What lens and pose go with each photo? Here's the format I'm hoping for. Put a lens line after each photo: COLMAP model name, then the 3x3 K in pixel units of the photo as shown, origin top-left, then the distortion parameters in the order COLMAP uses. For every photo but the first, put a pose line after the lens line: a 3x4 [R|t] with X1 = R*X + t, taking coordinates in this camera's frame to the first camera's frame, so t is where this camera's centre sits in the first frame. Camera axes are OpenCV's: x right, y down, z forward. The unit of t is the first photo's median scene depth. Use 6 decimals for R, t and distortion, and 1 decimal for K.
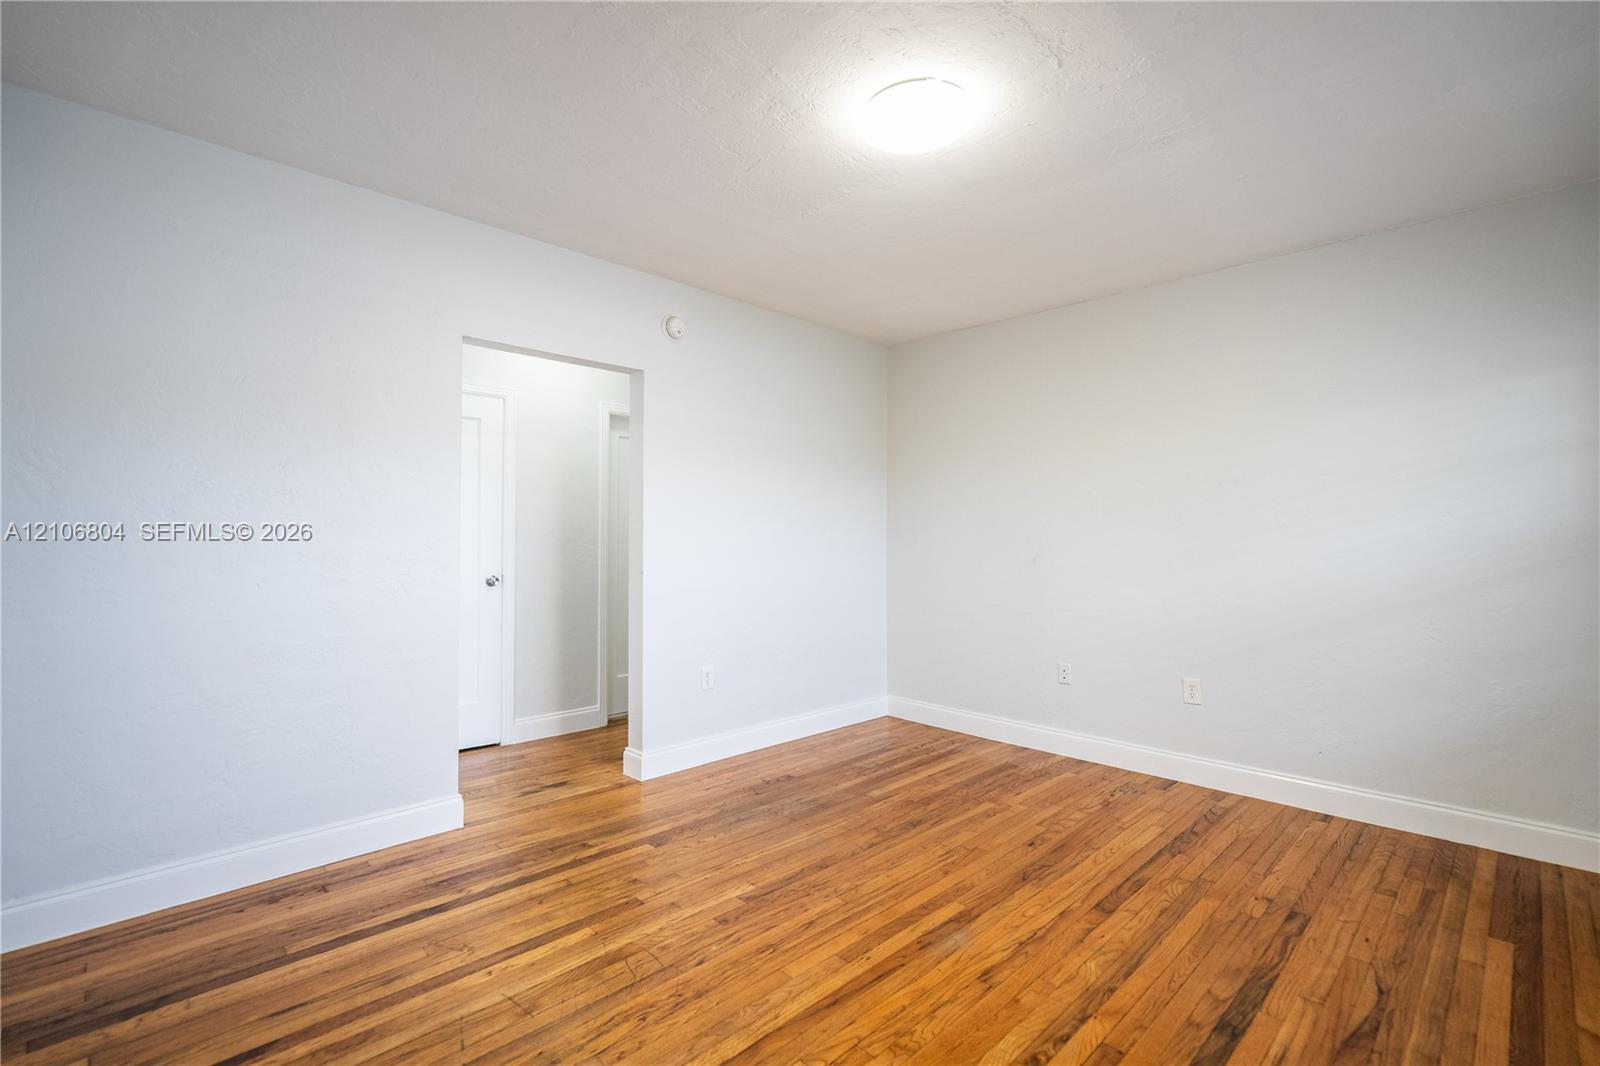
lens RADIAL K [[749.6, 0, 802.6], [0, 749.6, 543.2], [0, 0, 1]] dist [0.000721, 0.000272]
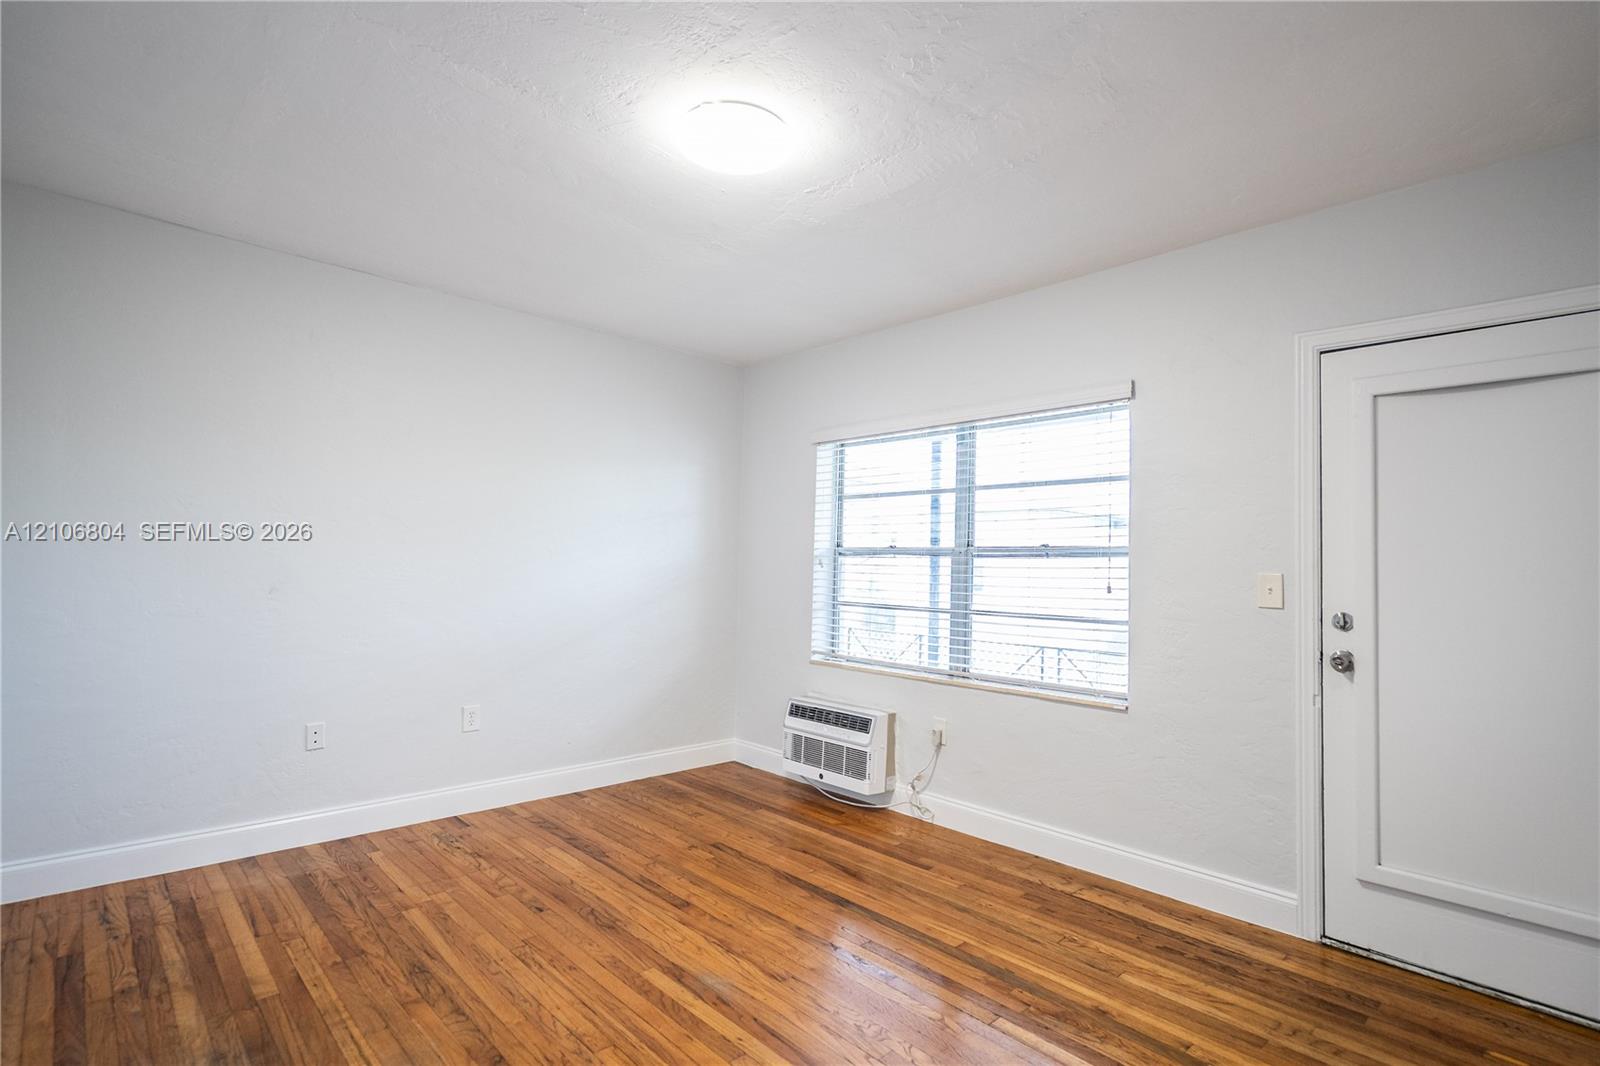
lens RADIAL K [[749.6, 0, 802.6], [0, 749.6, 543.2], [0, 0, 1]] dist [0.000721, 0.000272]
pose [[0.026605, 0.029562, 0.999209, -0.611315], [-0.016232, 0.999444, -0.029137, -0.029758], [-0.999514, -0.015444, 0.027070, 0.637129]]
